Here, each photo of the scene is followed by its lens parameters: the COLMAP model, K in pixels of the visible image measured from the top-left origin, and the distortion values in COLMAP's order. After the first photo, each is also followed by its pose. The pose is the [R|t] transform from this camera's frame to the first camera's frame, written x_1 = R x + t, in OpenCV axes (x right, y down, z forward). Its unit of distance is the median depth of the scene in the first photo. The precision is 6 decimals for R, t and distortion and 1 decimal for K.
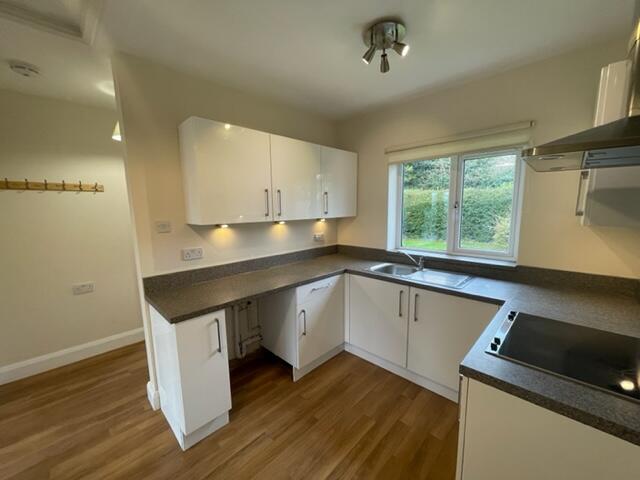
lens RADIAL K [[260.2, 0, 318.7], [0, 260.2, 243.3], [0, 0, 1]] dist [0.003620, 0.000099]
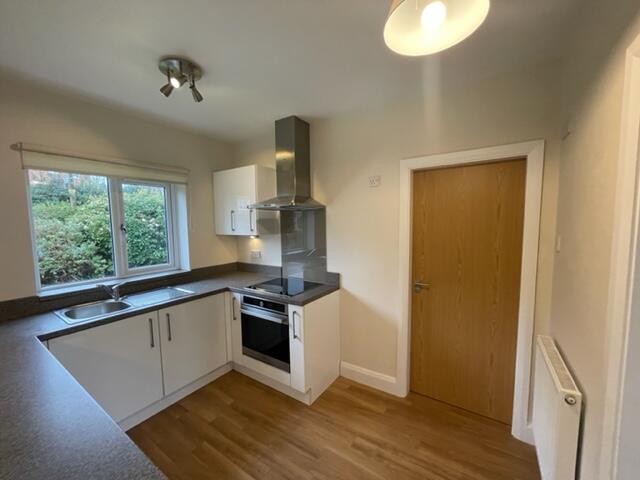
lens RADIAL K [[260.2, 0, 322.3], [0, 260.2, 242.1], [0, 0, 1]] dist [0.003620, 0.000099]
pose [[-0.193016, -0.059624, 0.979382, -0.737826], [0.148963, 0.984801, 0.089311, -0.084126], [-0.969822, 0.163130, -0.181200, 0.568851]]
